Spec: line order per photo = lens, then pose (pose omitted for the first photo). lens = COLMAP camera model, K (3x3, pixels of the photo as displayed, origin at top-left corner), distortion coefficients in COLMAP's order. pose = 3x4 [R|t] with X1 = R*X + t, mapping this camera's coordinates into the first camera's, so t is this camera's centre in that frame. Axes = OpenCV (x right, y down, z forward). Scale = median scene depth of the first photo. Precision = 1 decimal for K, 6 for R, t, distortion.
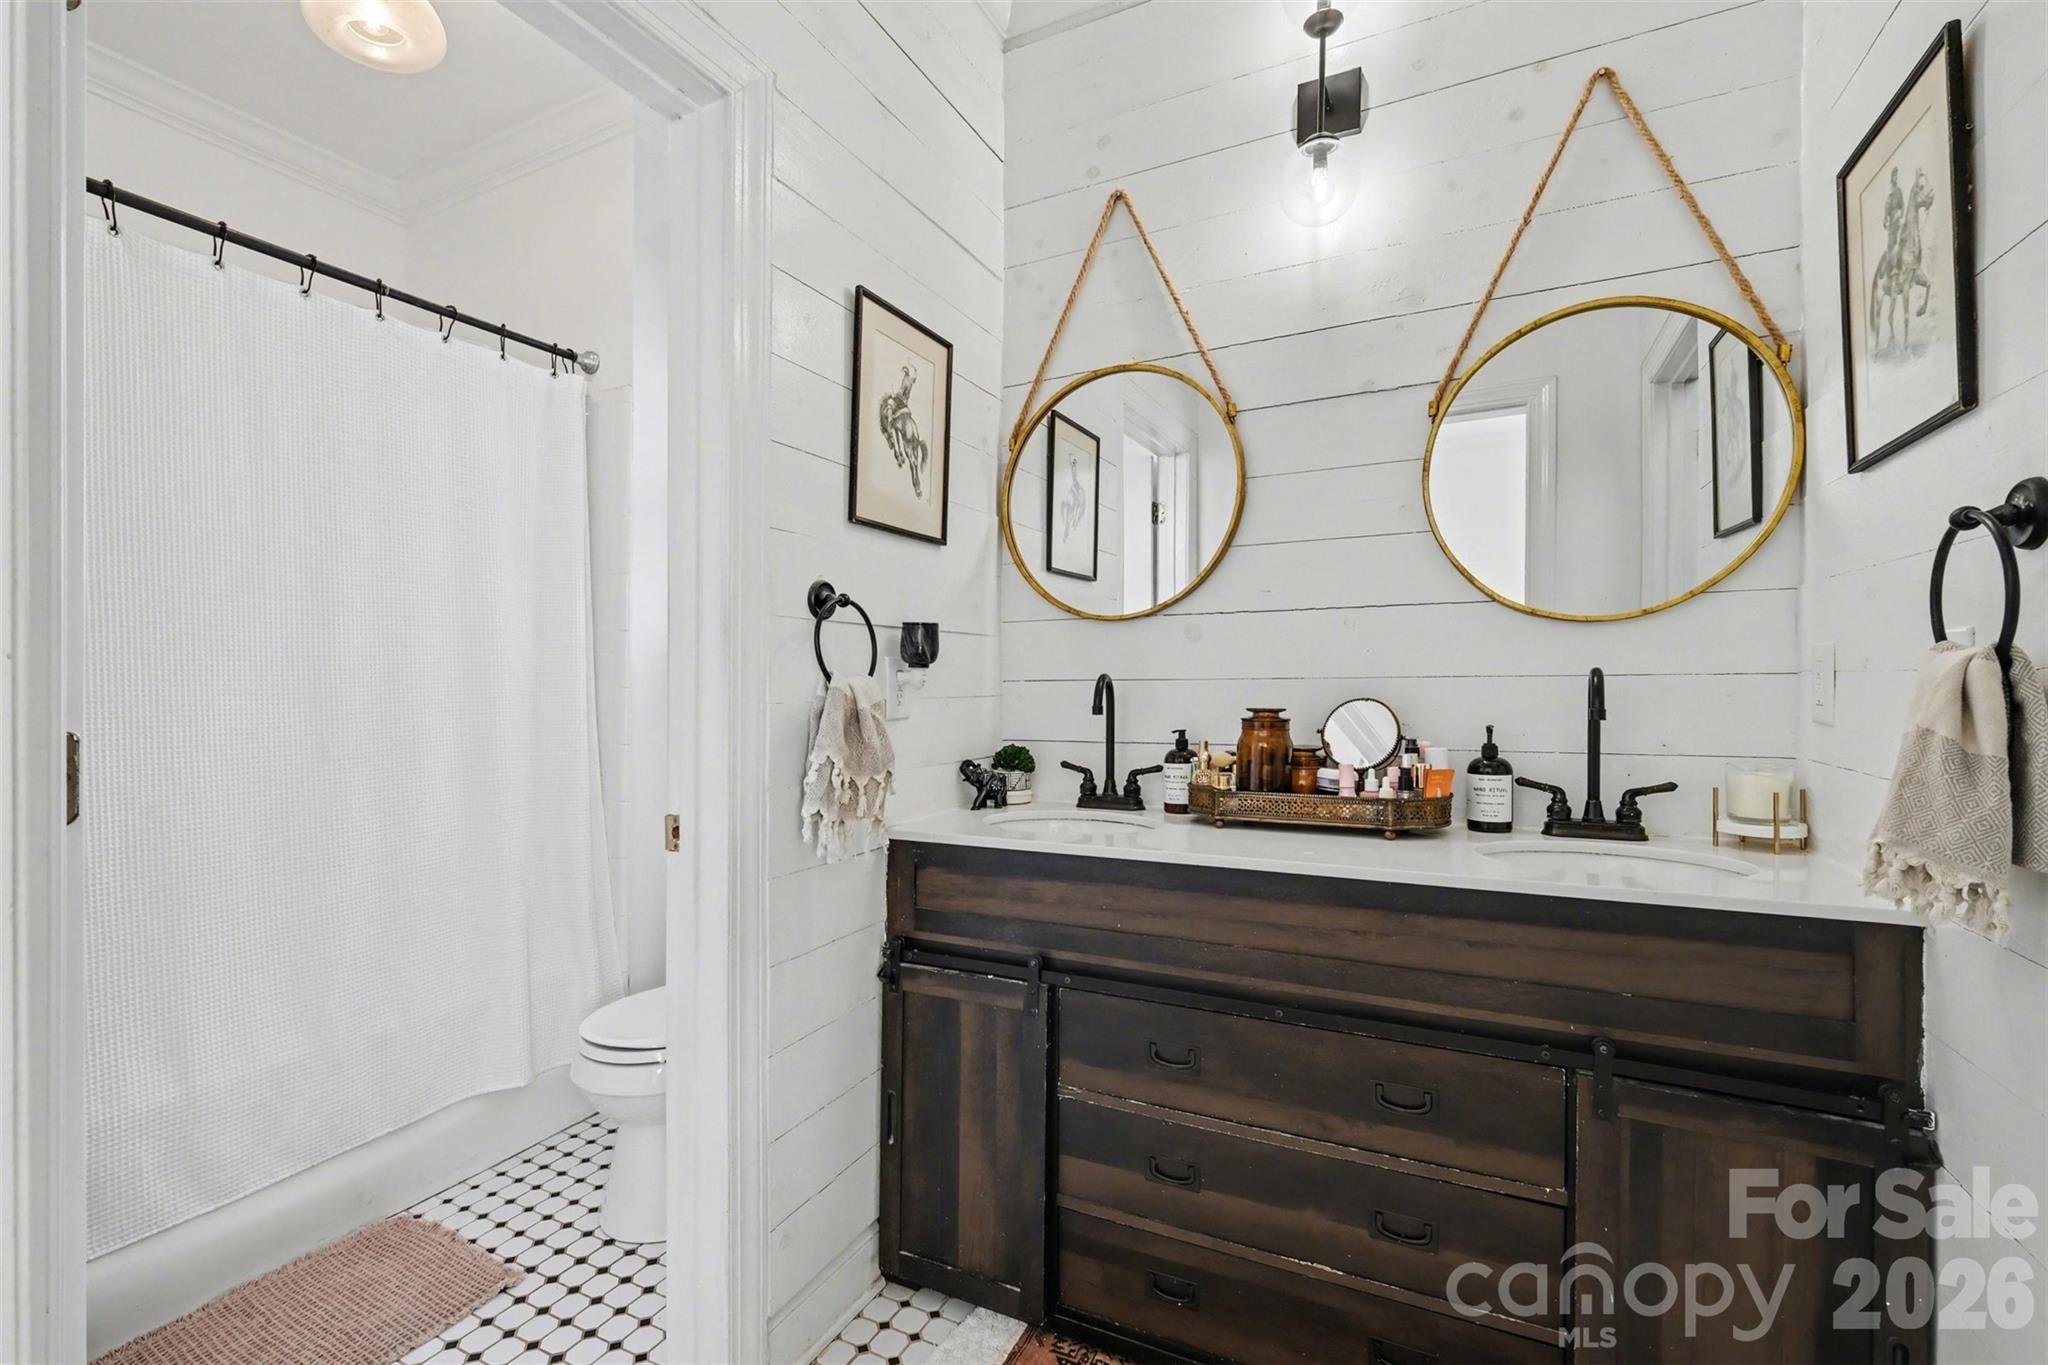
lens RADIAL K [[894.5, 0, 1017.7], [0, 894.5, 697.7], [0, 0, 1]] dist [-0.003973, 0.000268]
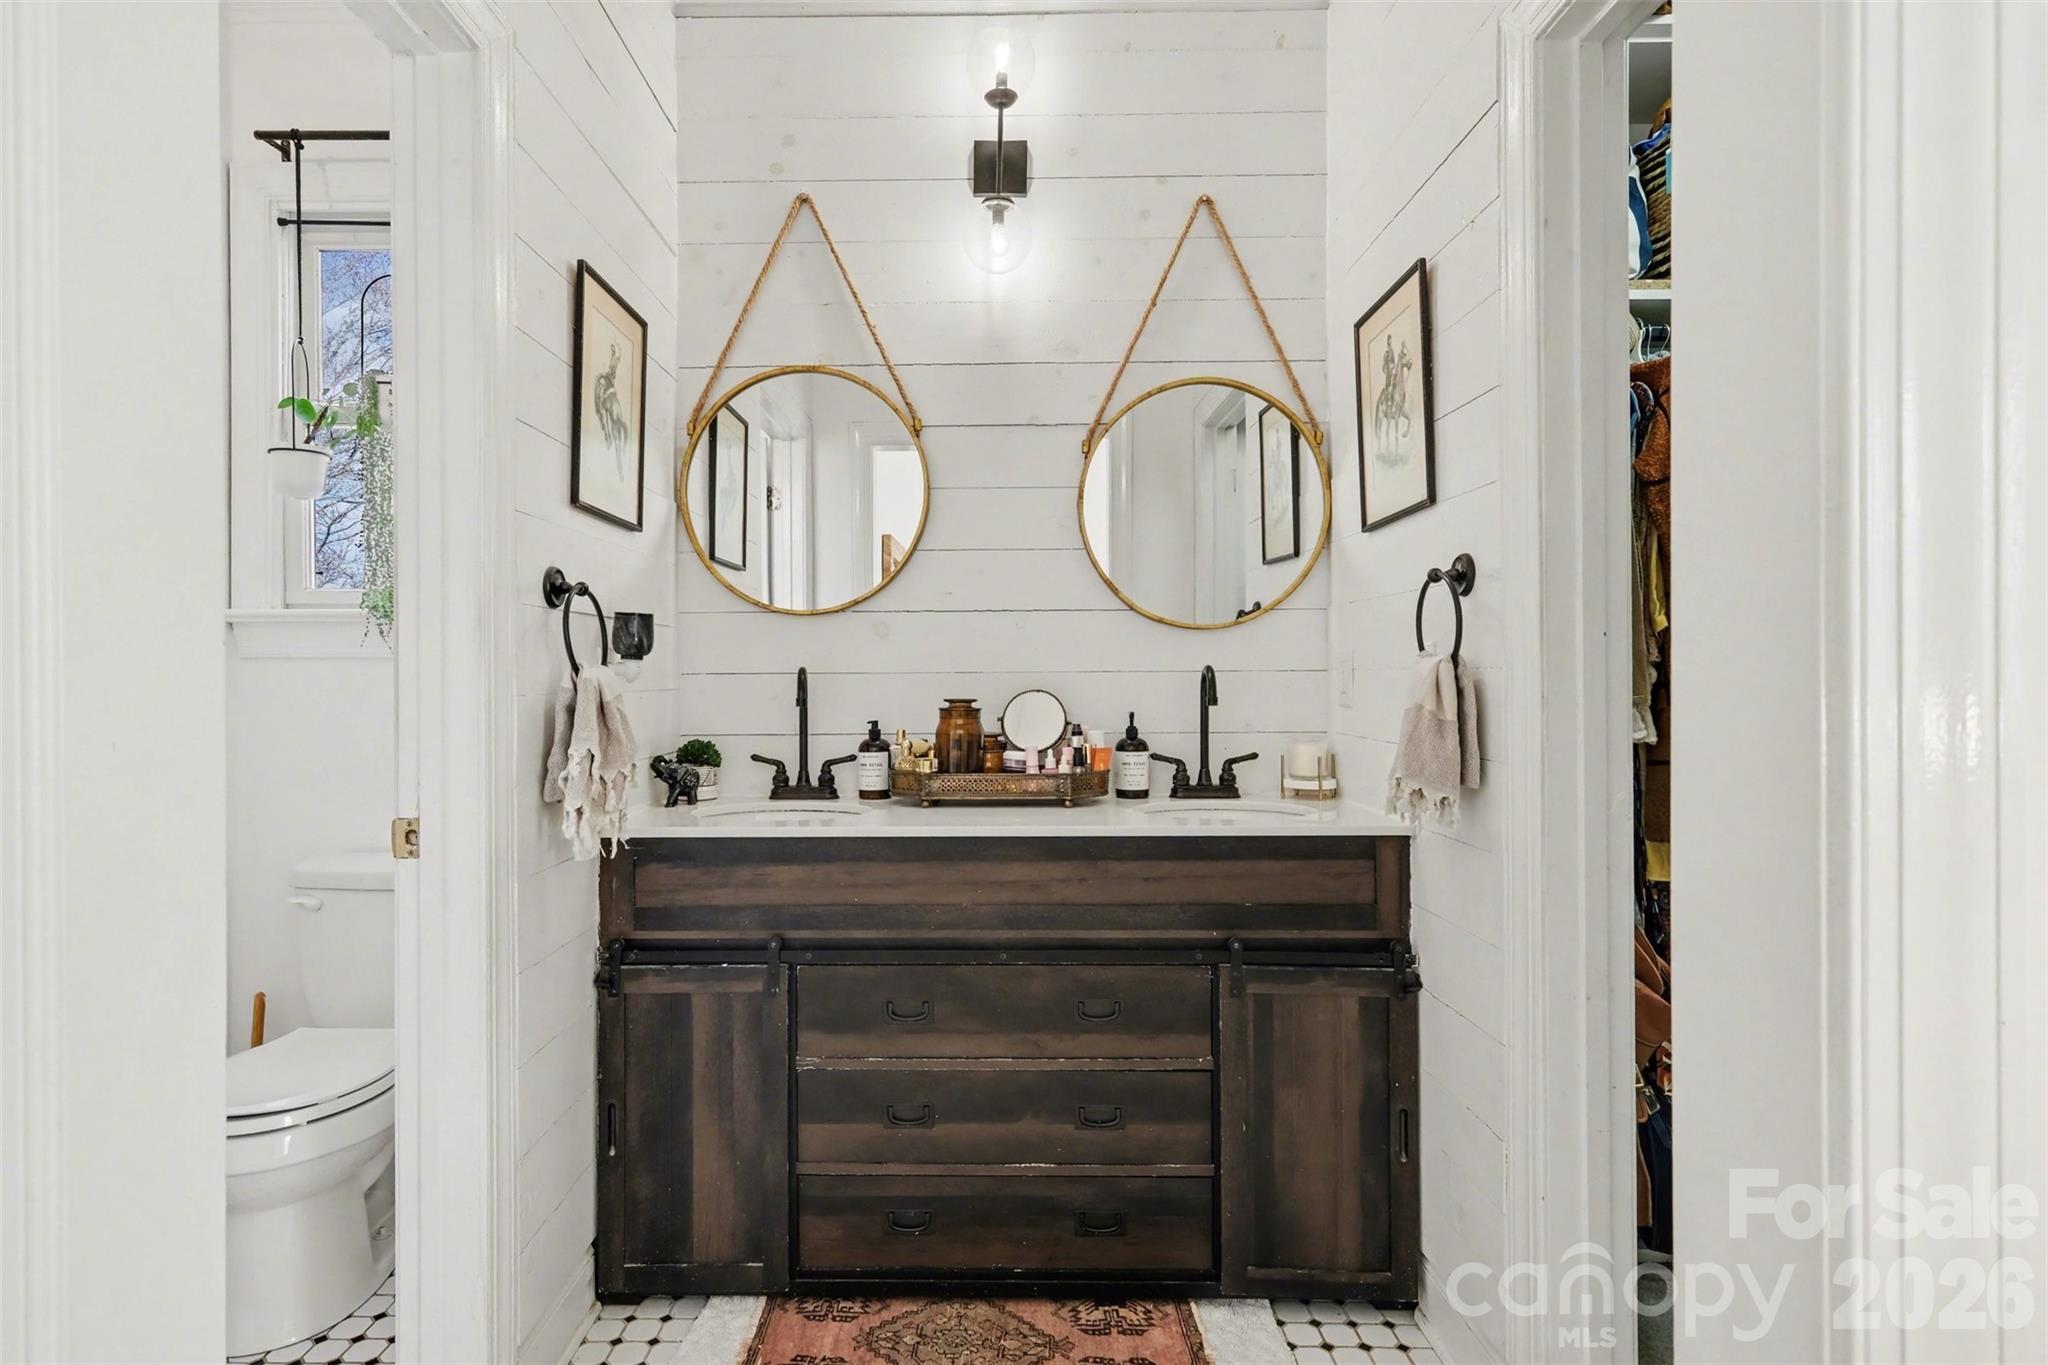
lens RADIAL K [[1023.4, 0, 988.2], [0, 1023.4, 685.7], [0, 0, 1]] dist [0.005974, -0.002783]
pose [[0.897354, -0.000631, 0.441310, -0.274524], [0.004699, 0.999956, -0.008123, 0.006170], [-0.441286, 0.009363, 0.897318, -0.175985]]
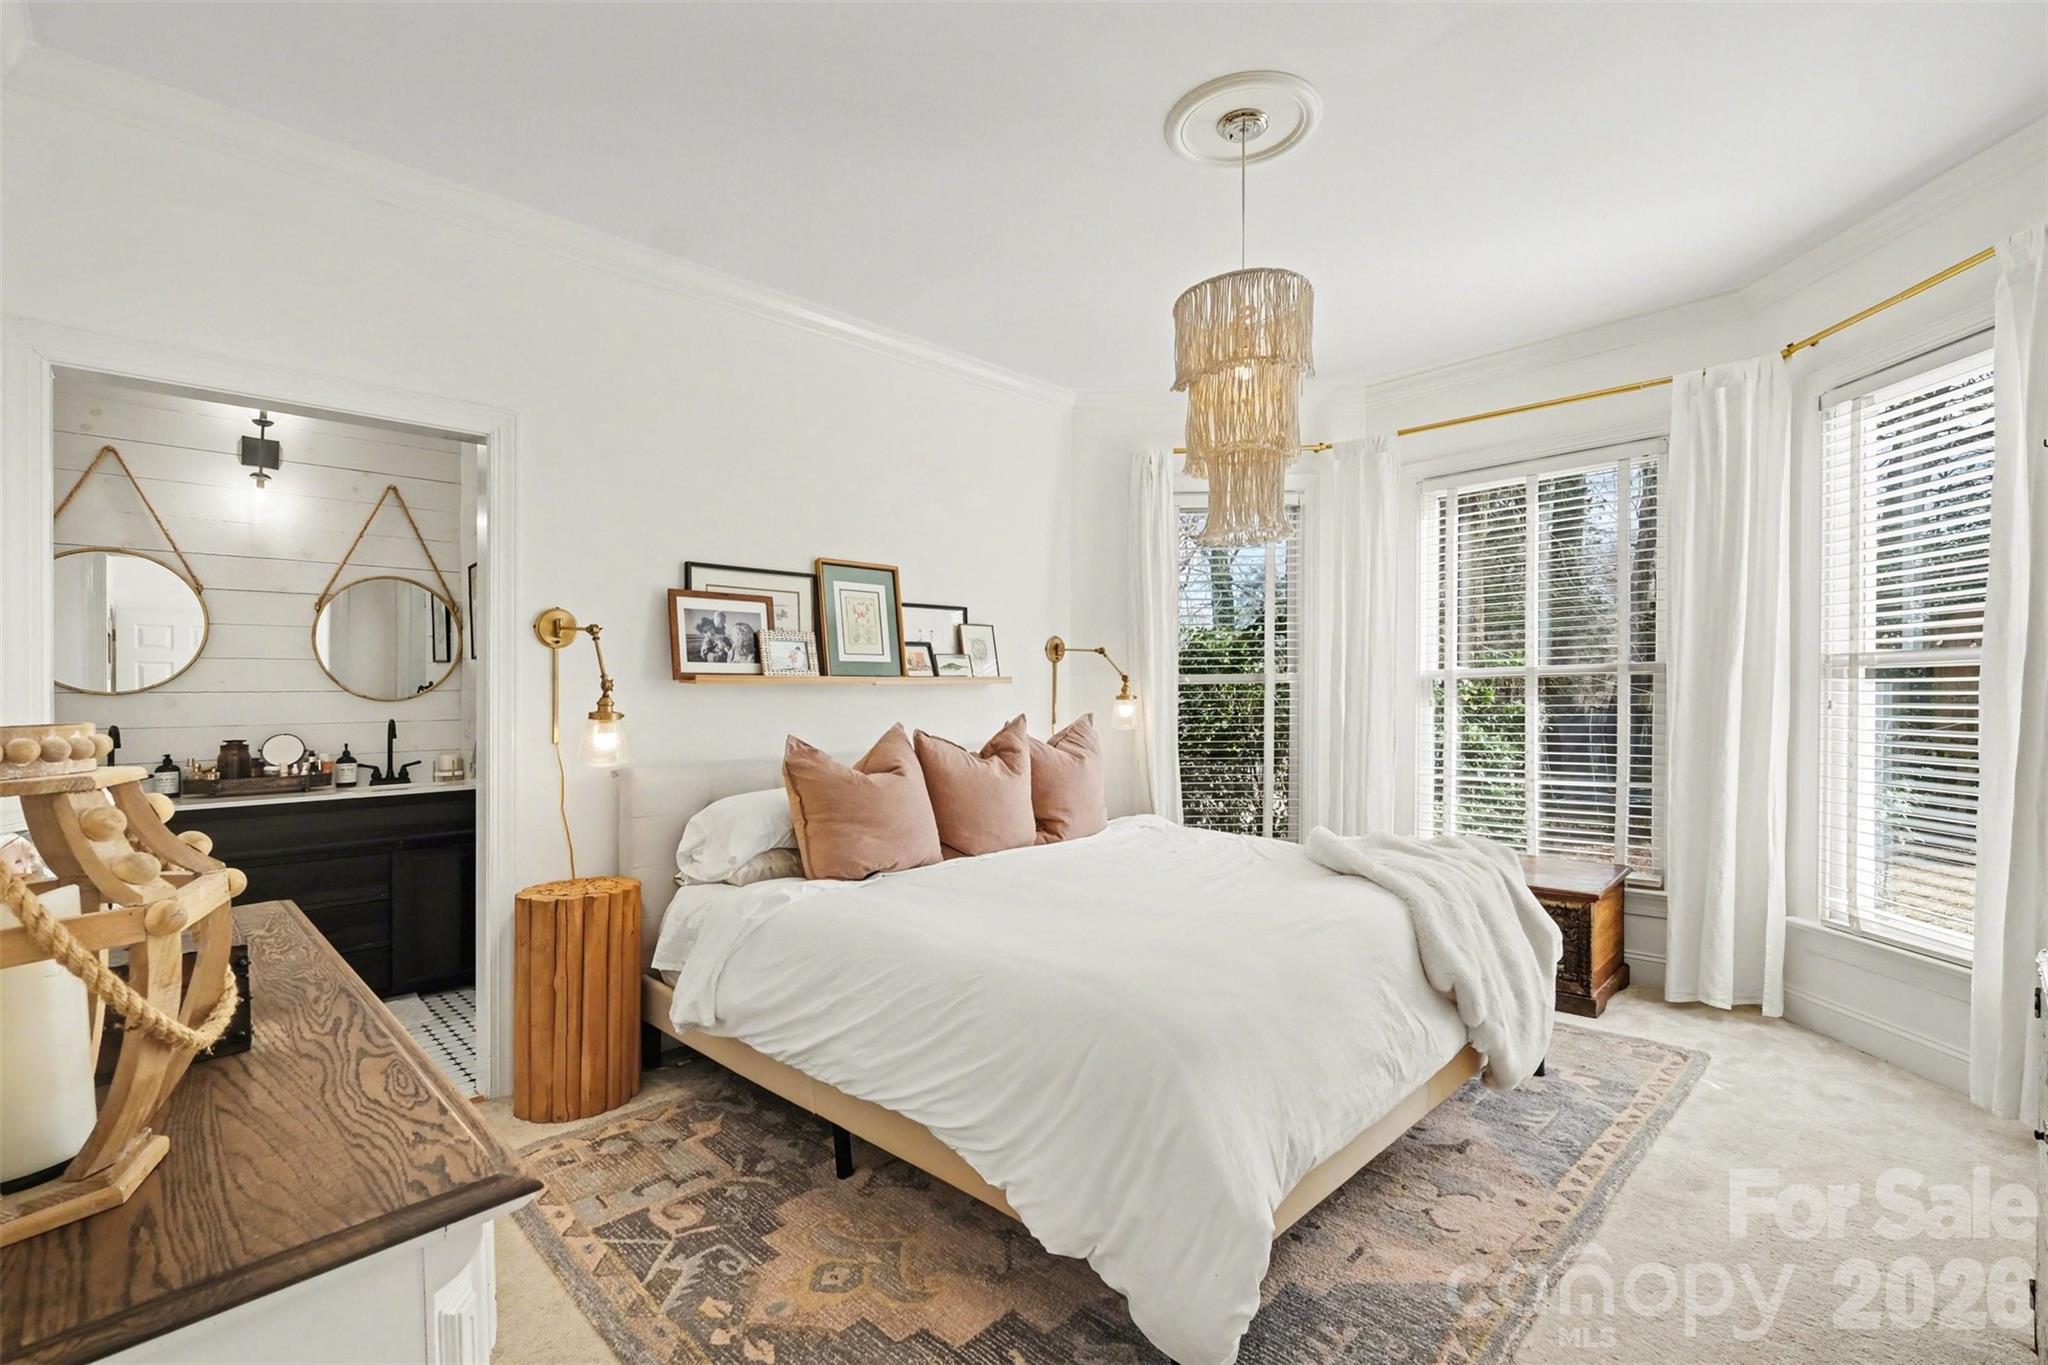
lens RADIAL K [[894.5, 0, 1024.9], [0, 894.5, 682.9], [0, 0, 1]] dist [-0.003973, 0.000268]
pose [[0.315613, 0.015094, 0.948768, -1.226493], [0.017485, 0.999611, -0.021719, -0.048772], [-0.948727, 0.023444, 0.315227, -1.560188]]
